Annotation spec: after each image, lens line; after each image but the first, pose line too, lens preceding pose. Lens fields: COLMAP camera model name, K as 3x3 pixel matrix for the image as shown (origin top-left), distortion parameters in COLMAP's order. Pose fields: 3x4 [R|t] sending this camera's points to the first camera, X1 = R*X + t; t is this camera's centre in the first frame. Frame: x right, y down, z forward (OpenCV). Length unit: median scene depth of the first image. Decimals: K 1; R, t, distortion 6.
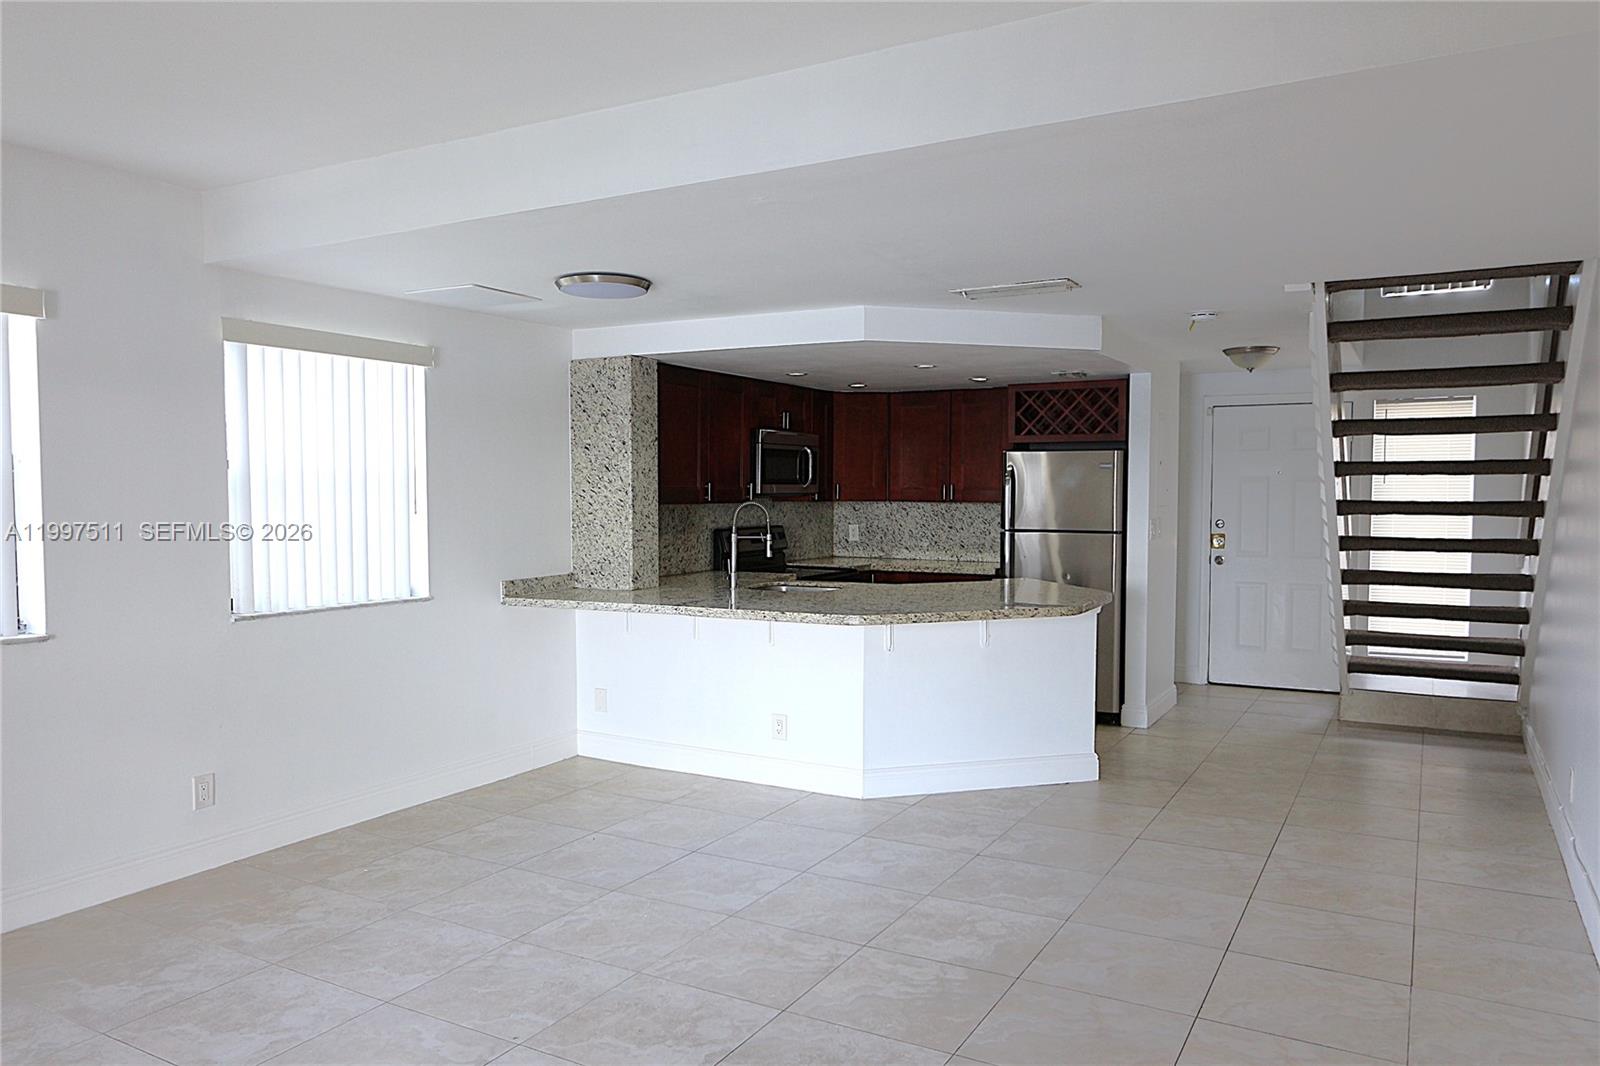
lens RADIAL K [[1121.0, 0, 798.1], [0, 1121.0, 553.0], [0, 0, 1]] dist [-0.031331, 0.043174]
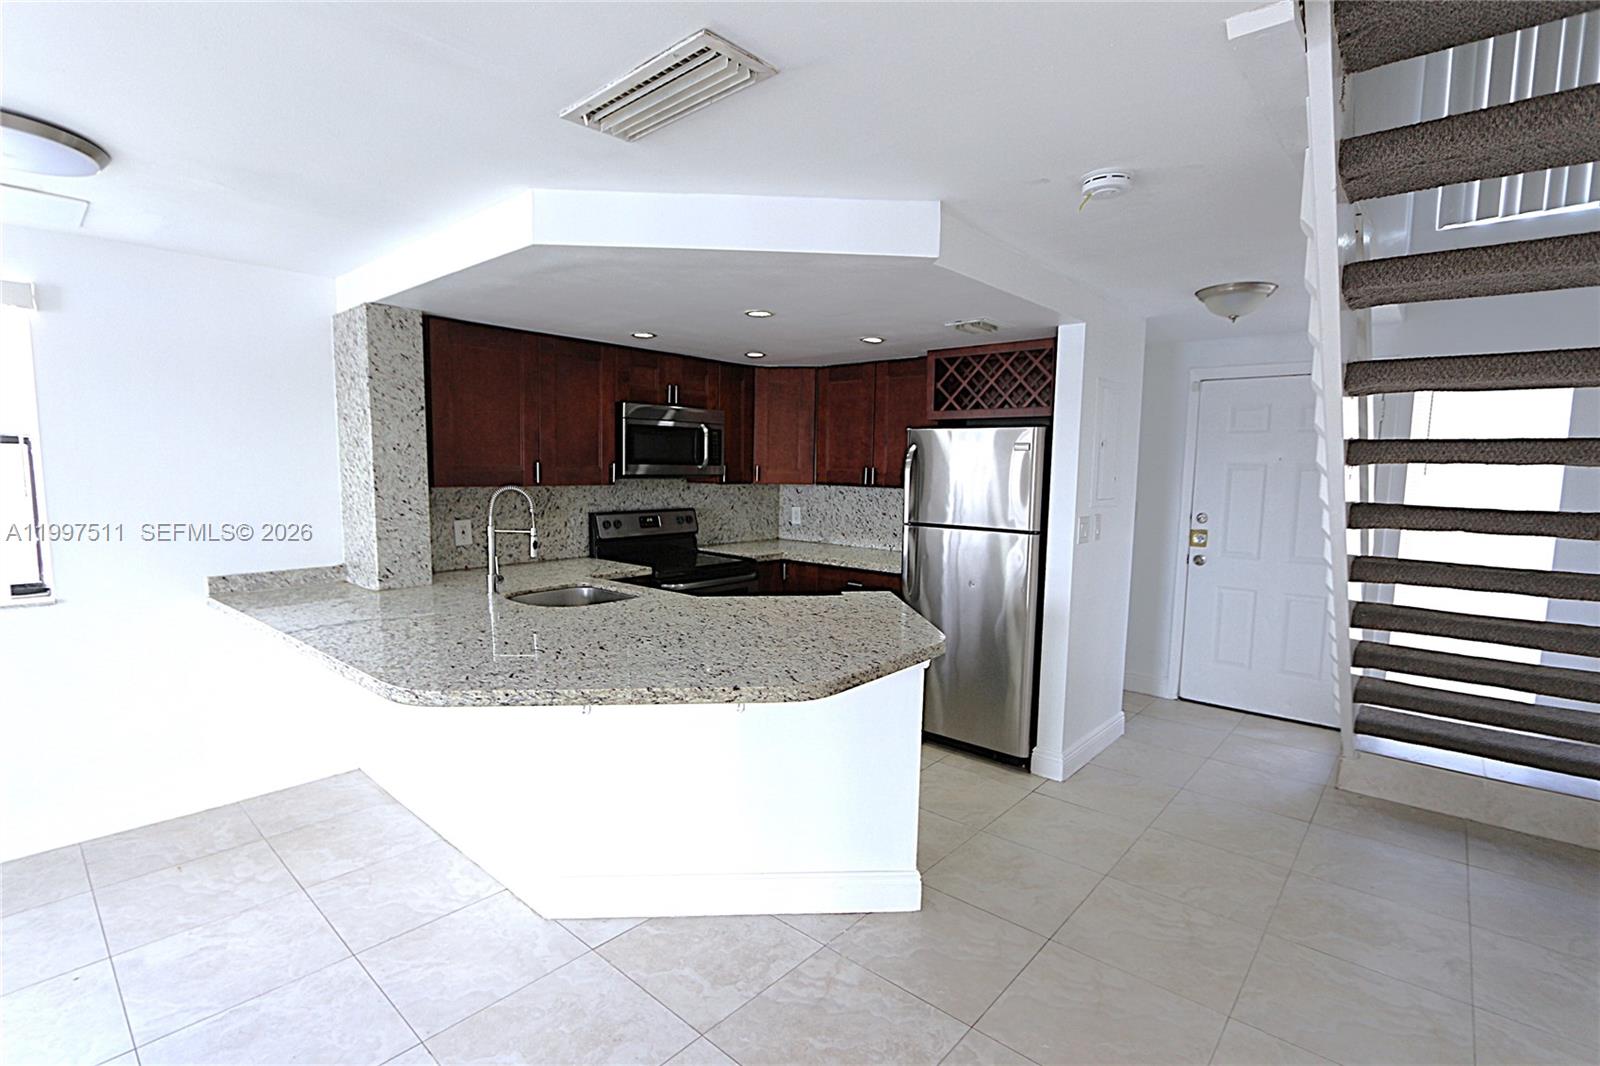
lens RADIAL K [[741.8, 0, 792.6], [0, 741.8, 548.4], [0, 0, 1]] dist [-0.023688, 0.005624]
pose [[0.977279, 0.037073, -0.208690, 0.261728], [-0.026164, 0.998155, 0.054791, -0.035610], [0.210337, -0.048086, 0.976446, 0.525382]]
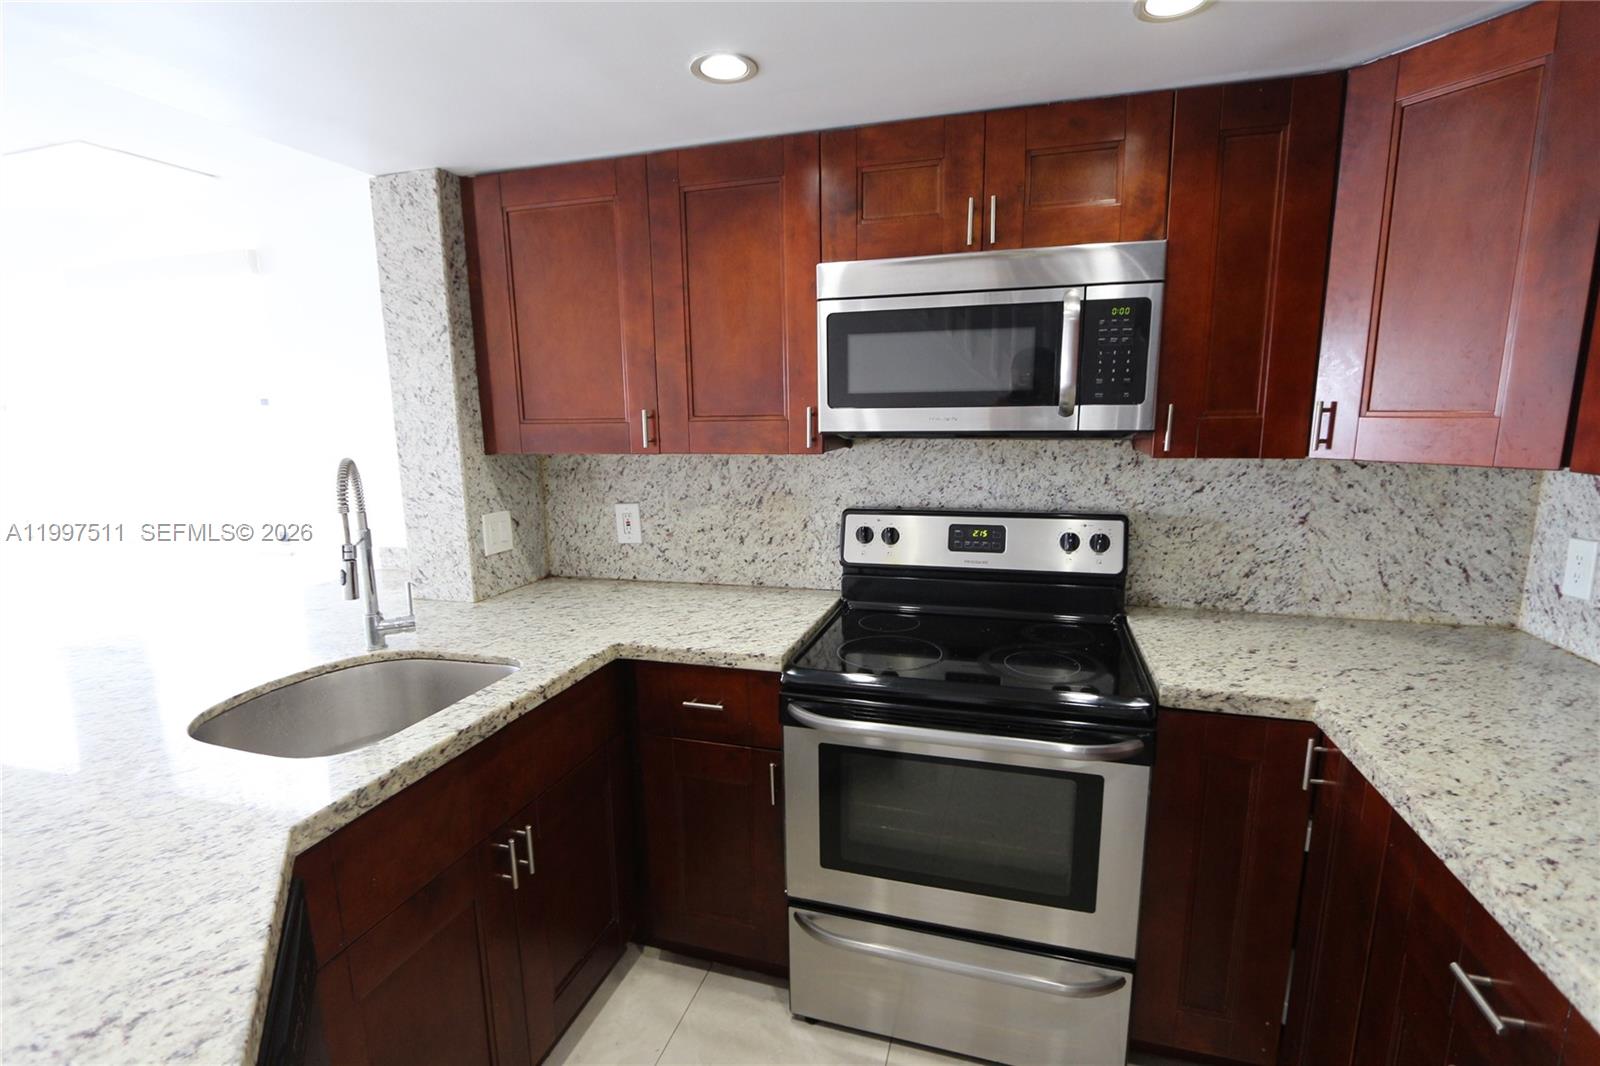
lens RADIAL K [[741.5, 0, 794.0], [0, 741.5, 545.0], [0, 0, 1]] dist [-0.020824, 0.003816]
pose [[0.221056, 0.168327, -0.960625, 0.262013], [-0.042699, 0.985718, 0.162899, -0.065746], [0.974326, 0.005008, 0.225086, 1.093483]]
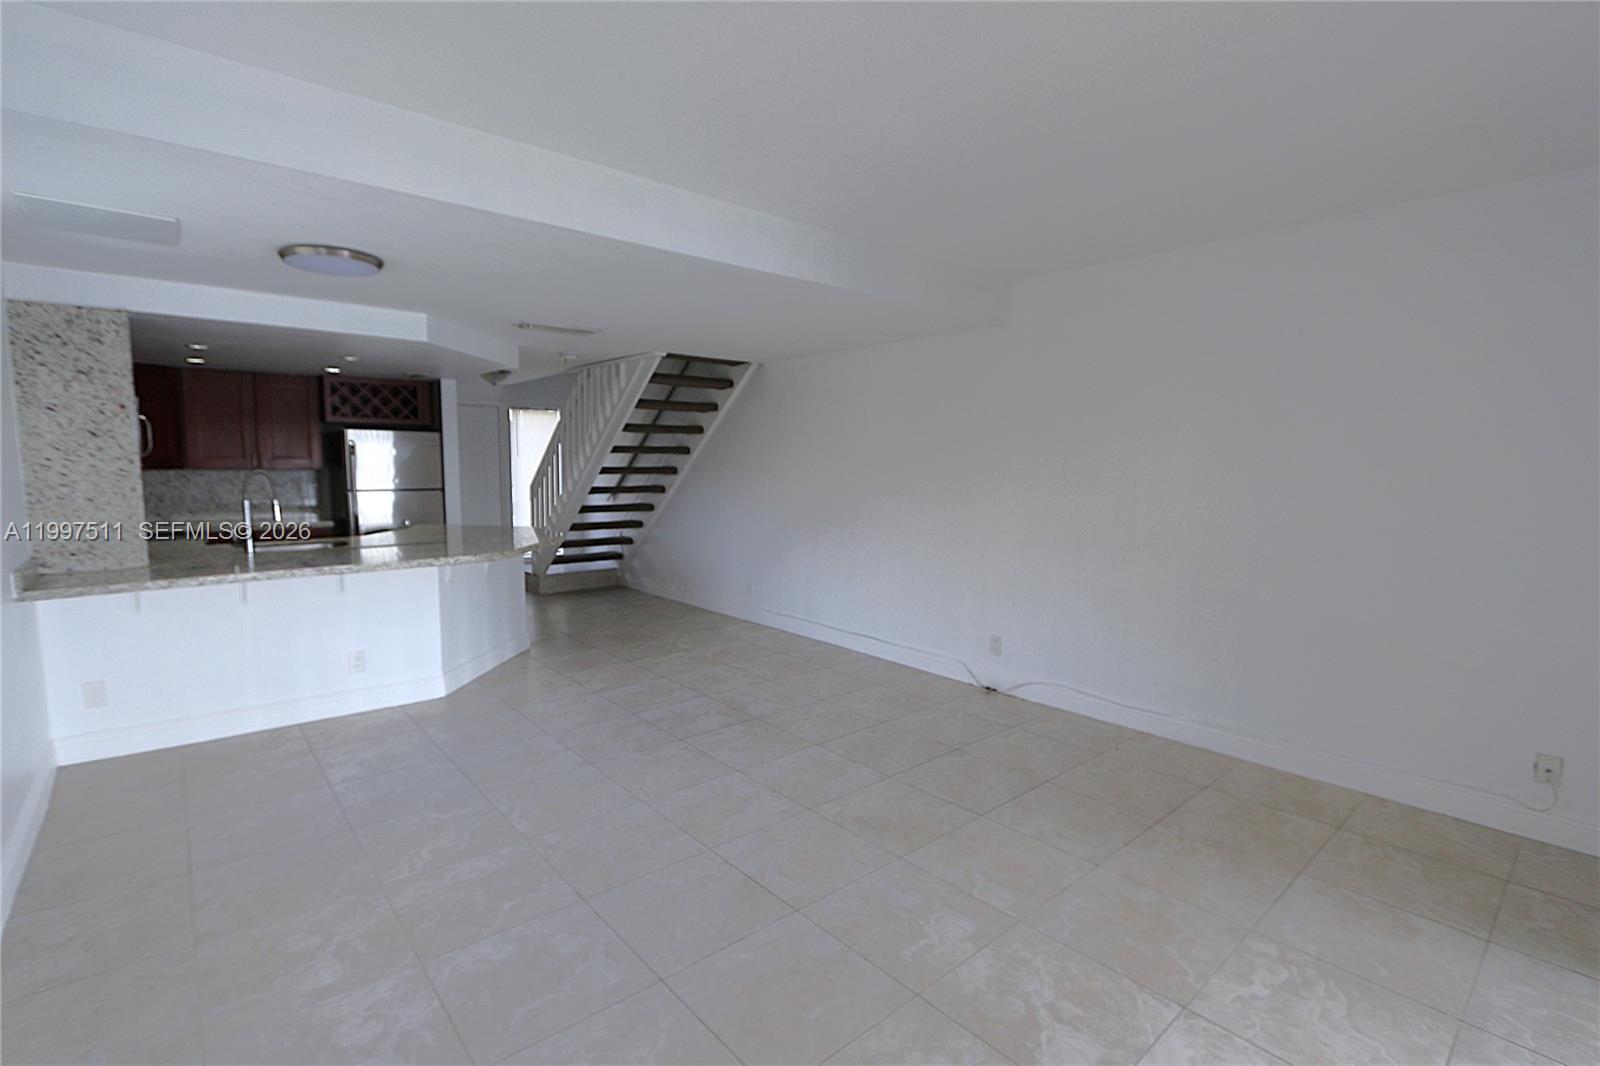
lens RADIAL K [[741.8, 0, 792.6], [0, 741.8, 548.4], [0, 0, 1]] dist [-0.023688, 0.005624]
pose [[0.339290, -0.106167, 0.934671, -0.526827], [0.044261, 0.994312, 0.096875, -0.016766], [-0.939640, 0.008501, 0.342060, 0.281329]]
